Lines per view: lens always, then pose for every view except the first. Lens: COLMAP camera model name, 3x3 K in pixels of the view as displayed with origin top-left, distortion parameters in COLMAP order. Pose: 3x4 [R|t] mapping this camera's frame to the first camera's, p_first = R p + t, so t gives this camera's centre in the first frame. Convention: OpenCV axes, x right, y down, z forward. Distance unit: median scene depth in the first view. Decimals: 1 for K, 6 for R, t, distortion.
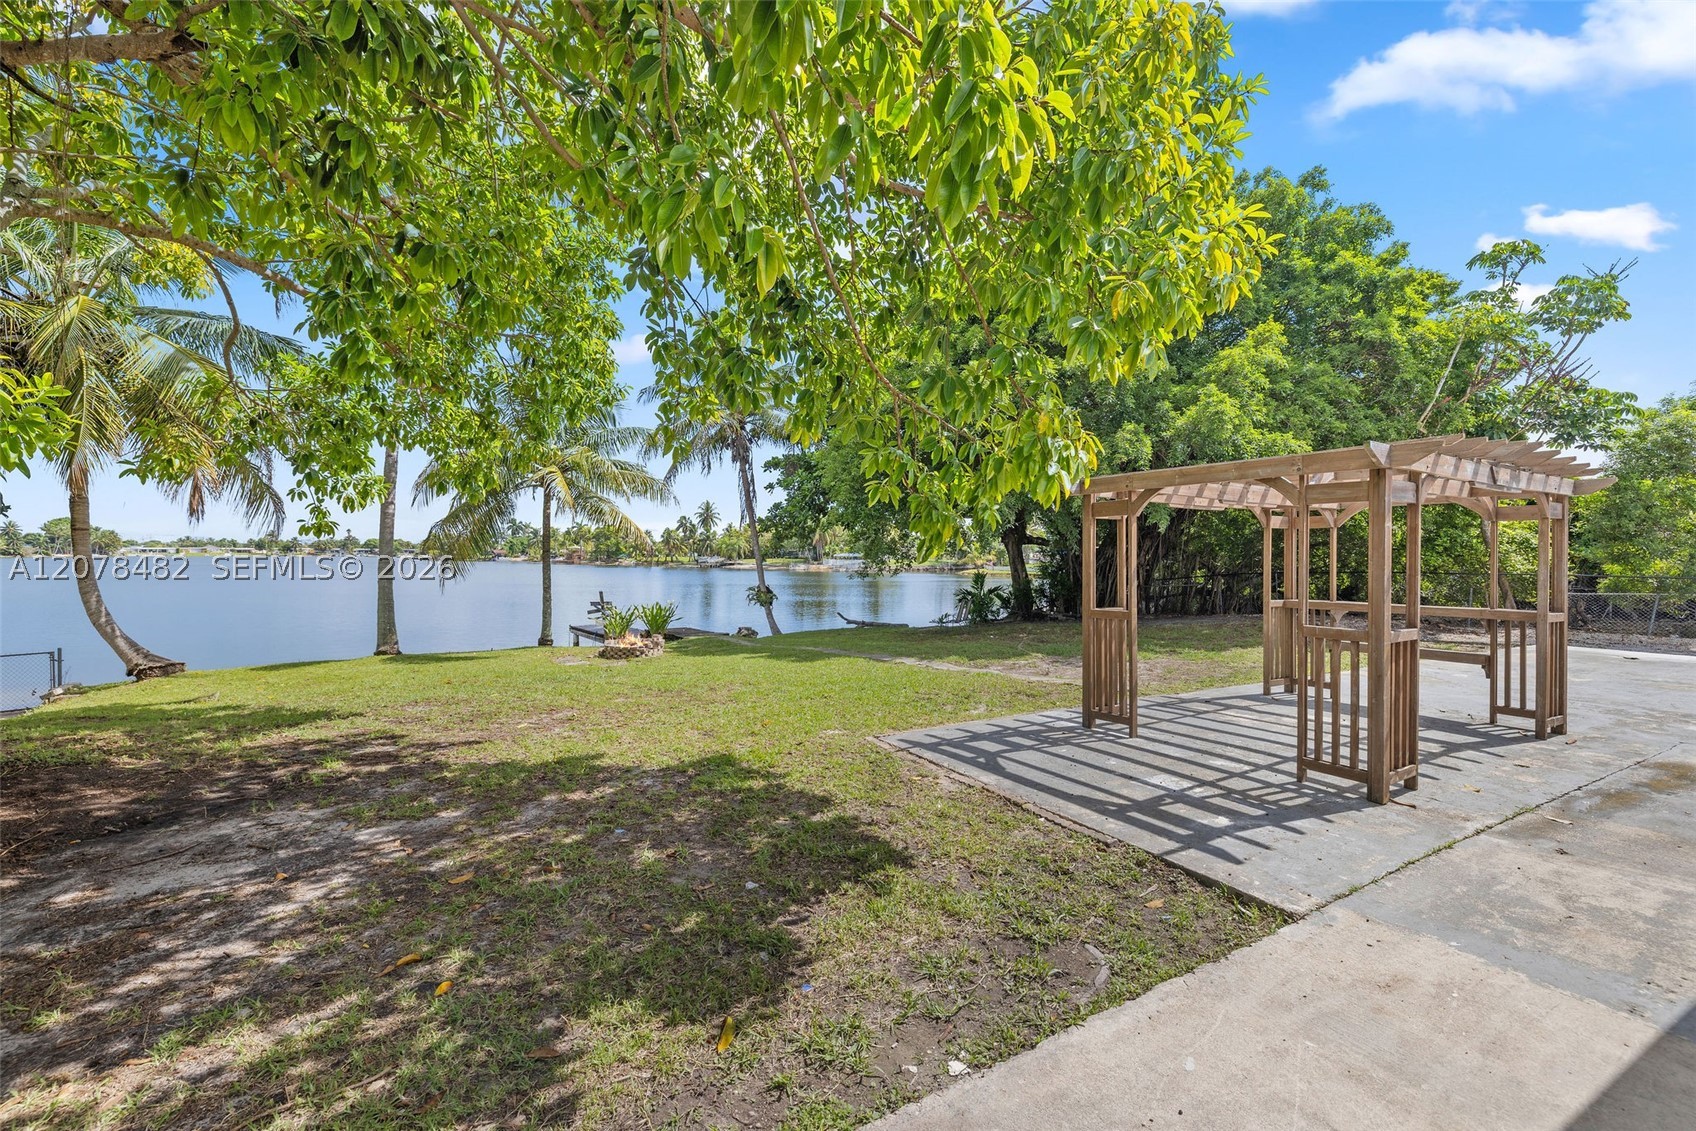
lens RADIAL K [[730.9, 0, 864.3], [0, 730.9, 562.9], [0, 0, 1]] dist [0.001351, -0.000069]
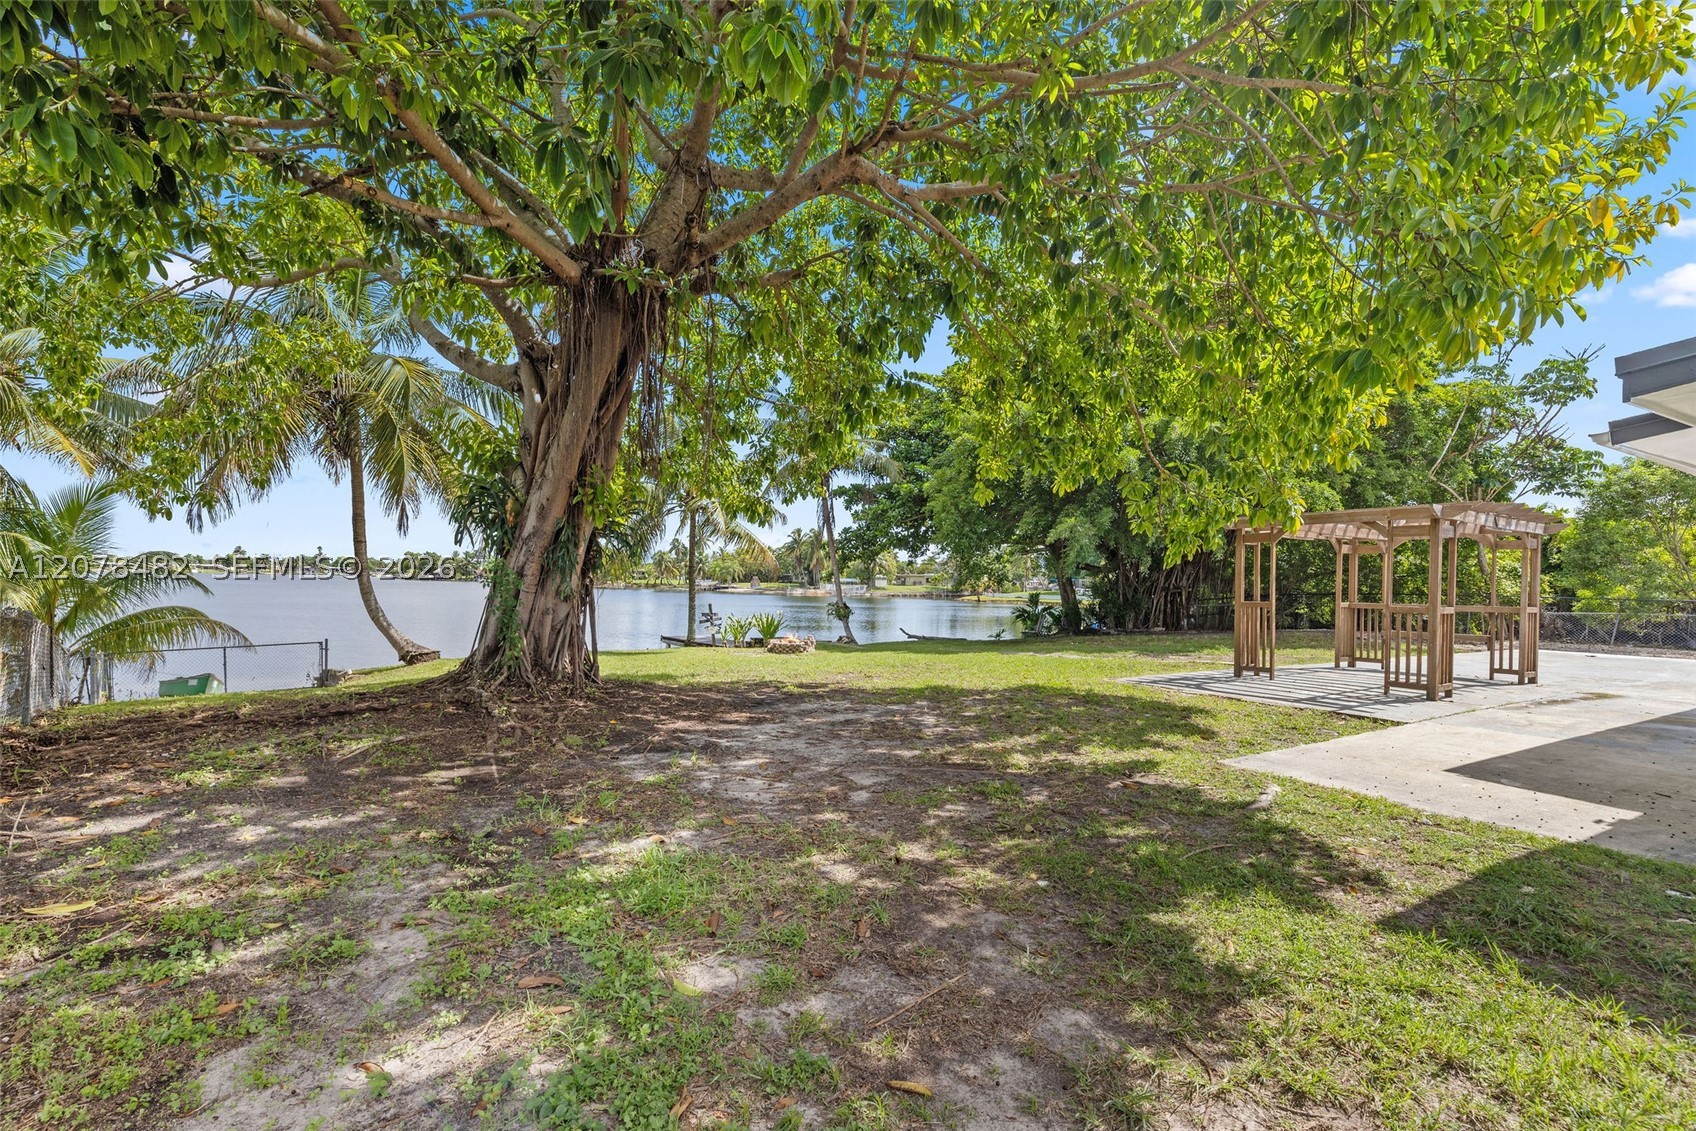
lens RADIAL K [[730.9, 0, 875.2], [0, 730.9, 587.5], [0, 0, 1]] dist [0.001351, -0.000069]
pose [[0.999675, 0.015070, 0.020574, -0.503116], [-0.015046, 0.999886, -0.001323, 0.045999], [-0.020592, 0.001013, 0.999787, -0.547601]]
